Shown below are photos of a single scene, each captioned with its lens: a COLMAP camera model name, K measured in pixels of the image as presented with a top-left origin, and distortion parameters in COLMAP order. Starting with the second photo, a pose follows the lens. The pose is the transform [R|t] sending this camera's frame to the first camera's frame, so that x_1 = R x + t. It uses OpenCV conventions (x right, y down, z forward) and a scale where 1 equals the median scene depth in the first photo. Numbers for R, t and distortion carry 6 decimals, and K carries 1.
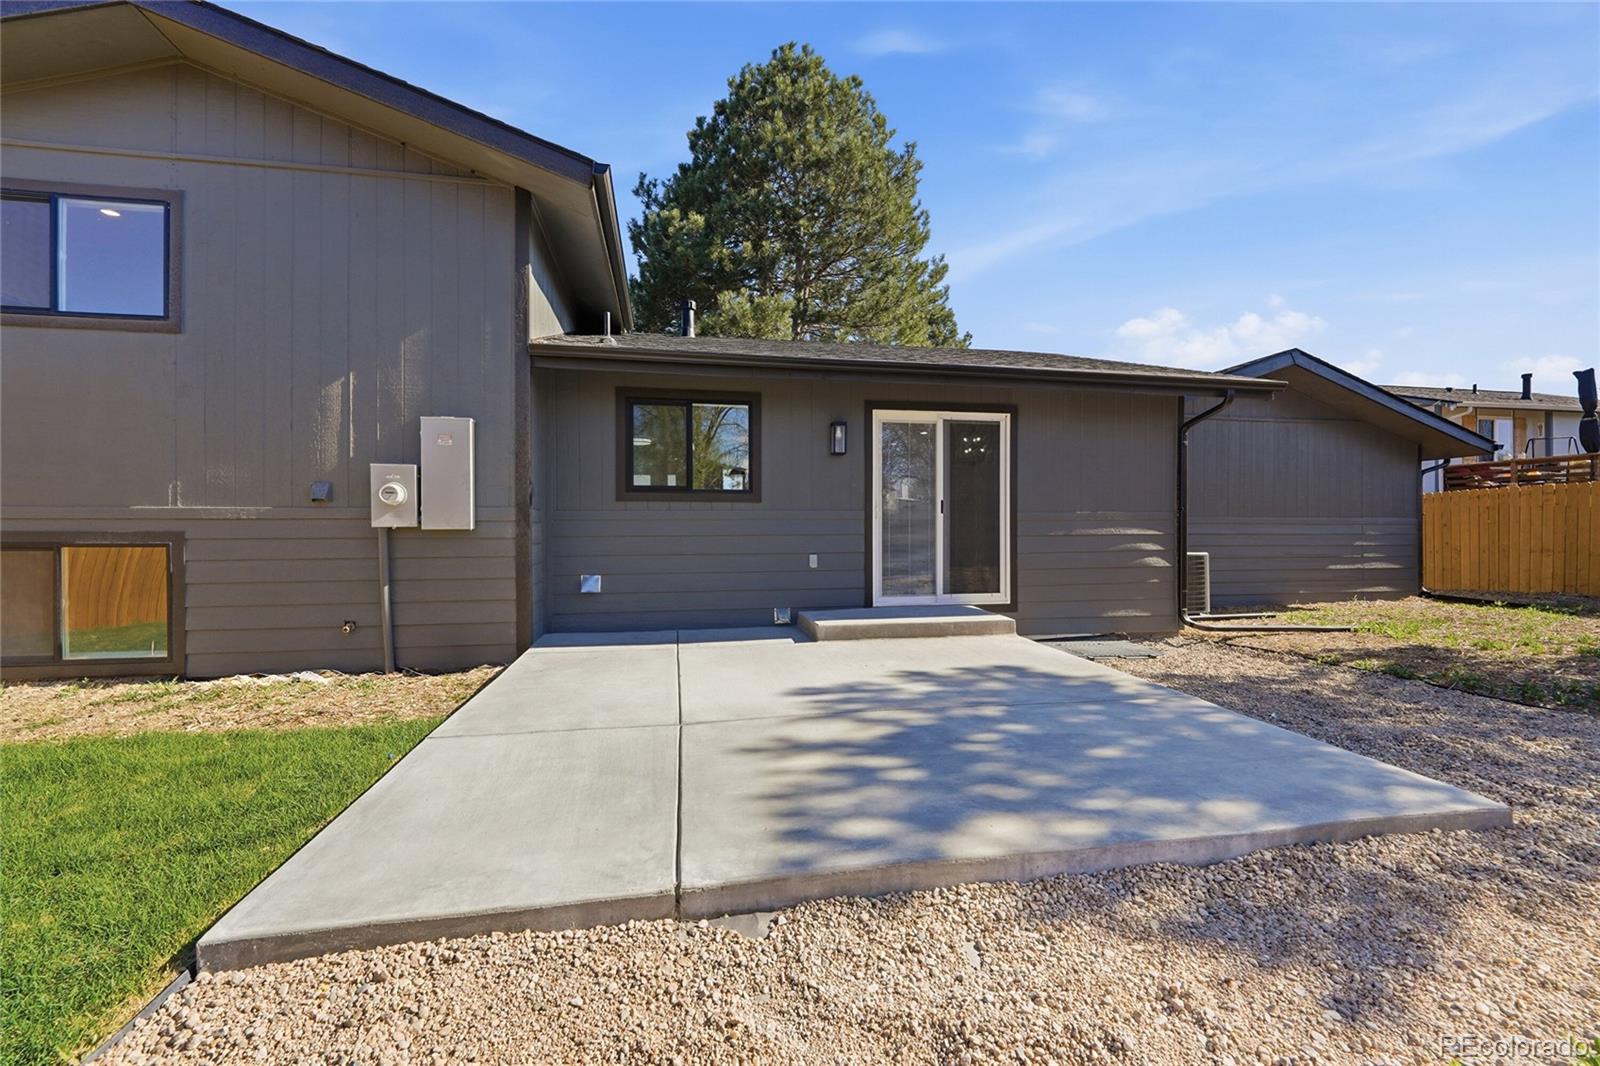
lens RADIAL K [[658.3, 0, 800.0], [0, 658.3, 533.0], [0, 0, 1]] dist [-0.010513, -0.000374]
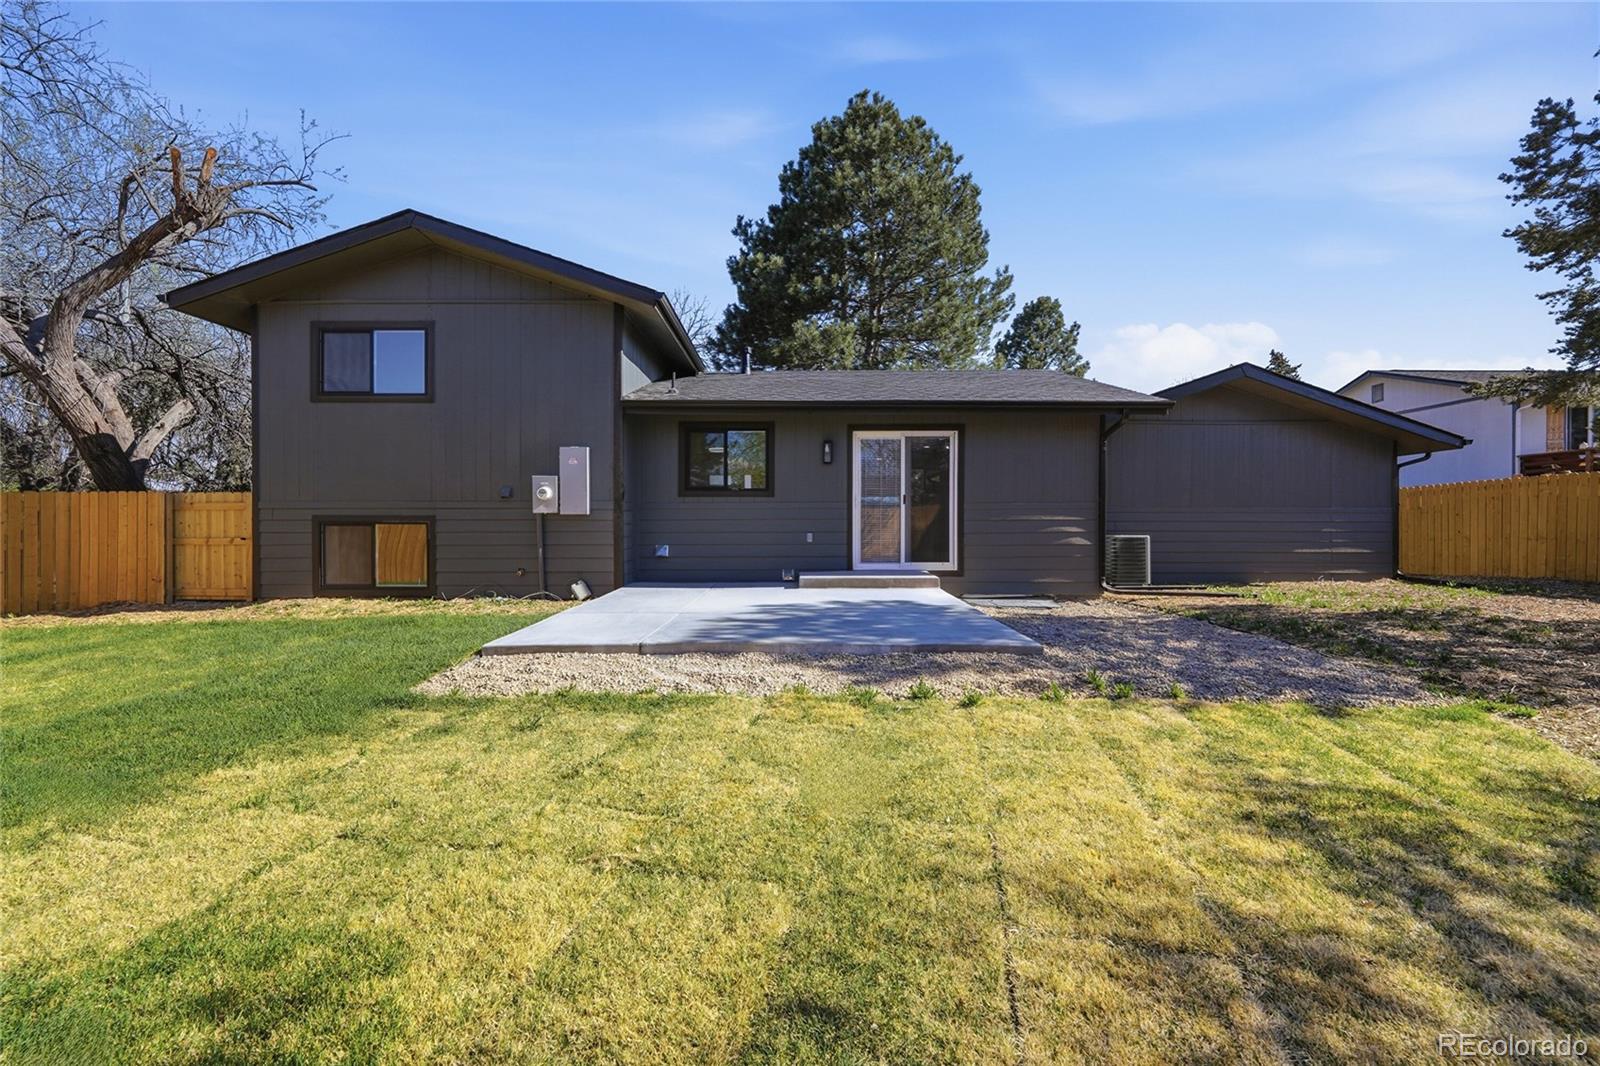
lens RADIAL K [[658.3, 0, 800.0], [0, 658.3, 533.0], [0, 0, 1]] dist [-0.010513, -0.000374]
pose [[0.982273, 0.004916, -0.187392, 0.240133], [-0.002871, 0.999933, 0.011184, 0.014944], [0.187435, -0.010447, 0.982221, -0.378919]]
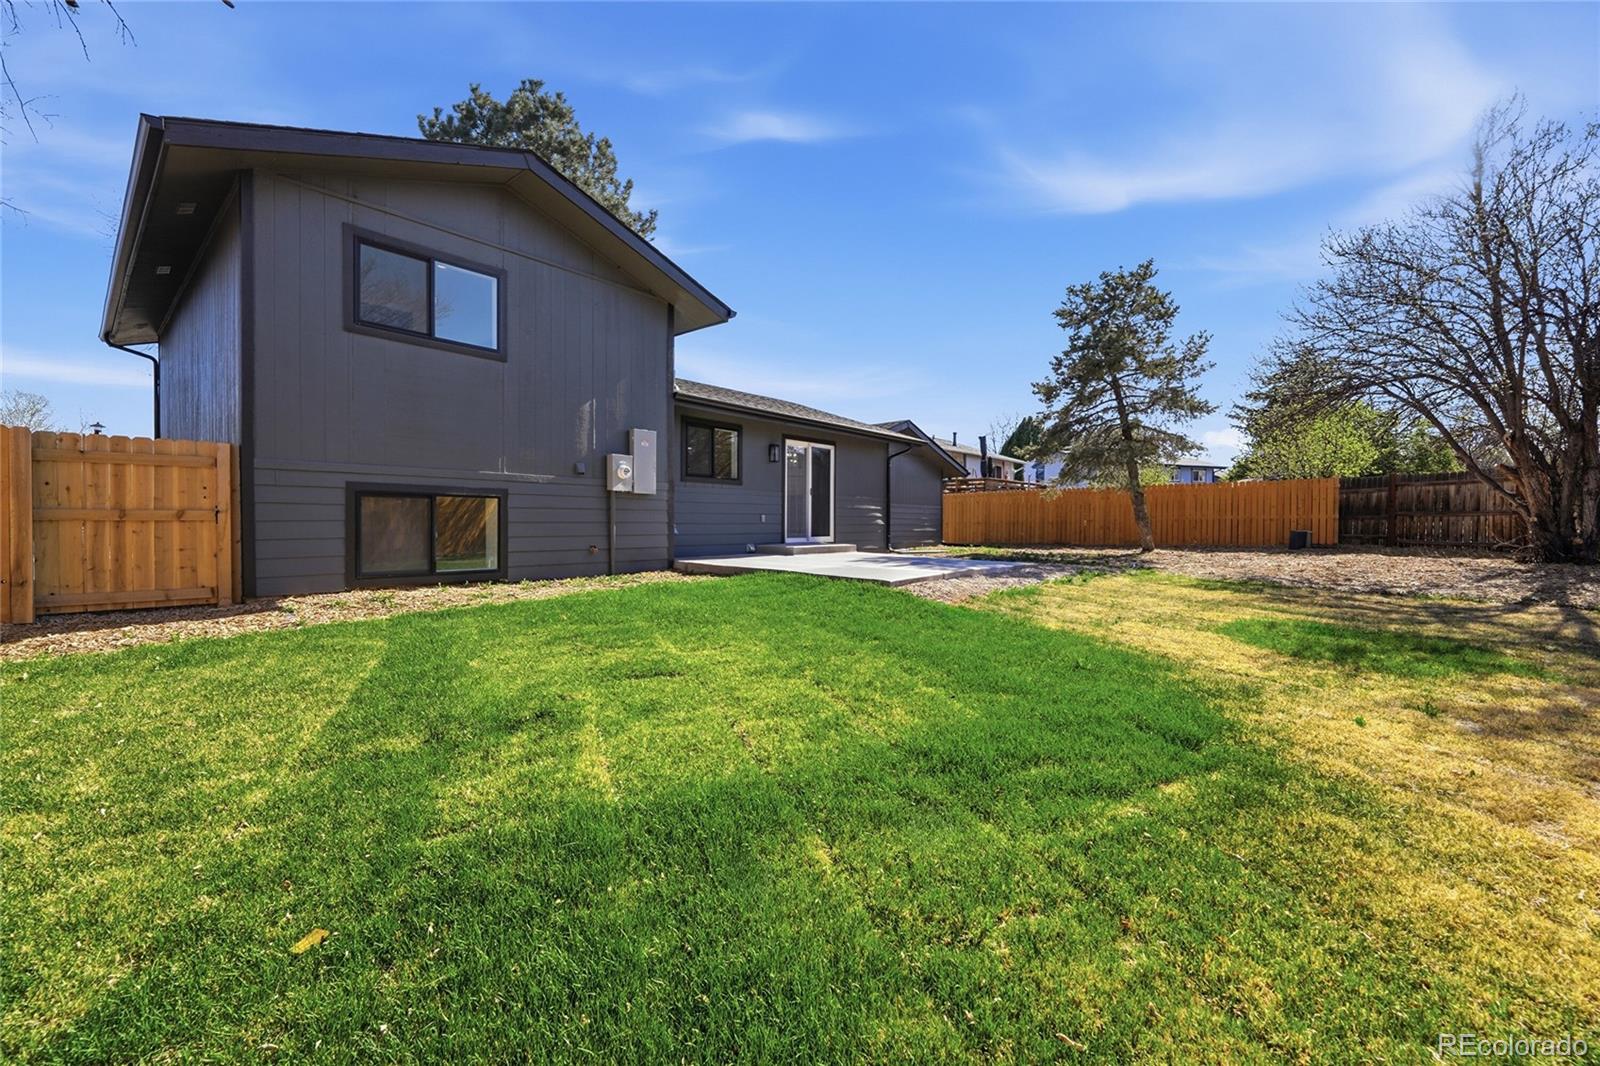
lens RADIAL K [[658.3, 0, 800.0], [0, 658.3, 533.0], [0, 0, 1]] dist [-0.010513, -0.000374]
pose [[0.783438, -0.004427, 0.621455, -0.935102], [-0.000779, 0.999967, 0.008105, 0.061312], [-0.621470, -0.006834, 0.783408, -0.461134]]
